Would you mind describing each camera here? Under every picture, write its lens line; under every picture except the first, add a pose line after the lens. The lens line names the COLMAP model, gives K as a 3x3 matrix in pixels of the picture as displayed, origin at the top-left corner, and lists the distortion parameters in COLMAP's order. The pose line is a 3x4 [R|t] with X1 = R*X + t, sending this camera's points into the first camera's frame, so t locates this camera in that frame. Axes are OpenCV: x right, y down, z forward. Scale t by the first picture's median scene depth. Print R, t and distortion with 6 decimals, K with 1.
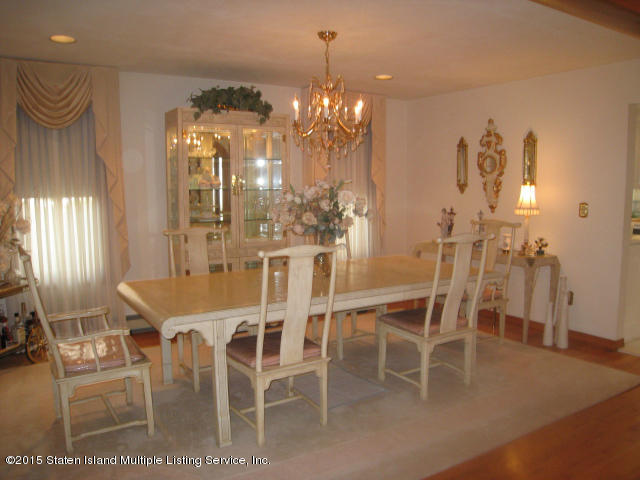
lens RADIAL K [[530.8, 0, 319.4], [0, 530.8, 240.2], [0, 0, 1]] dist [-0.161001, 0.107453]
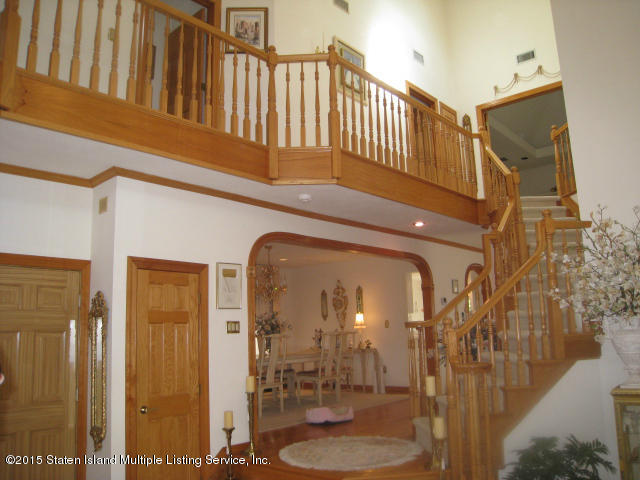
lens RADIAL K [[530.8, 0, 320.2], [0, 530.8, 240.9], [0, 0, 1]] dist [-0.161001, 0.107453]
pose [[0.958865, 0.024362, 0.282814, -0.304487], [0.057472, 0.959015, -0.277467, 0.173644], [-0.277983, 0.282307, 0.918166, -0.852068]]
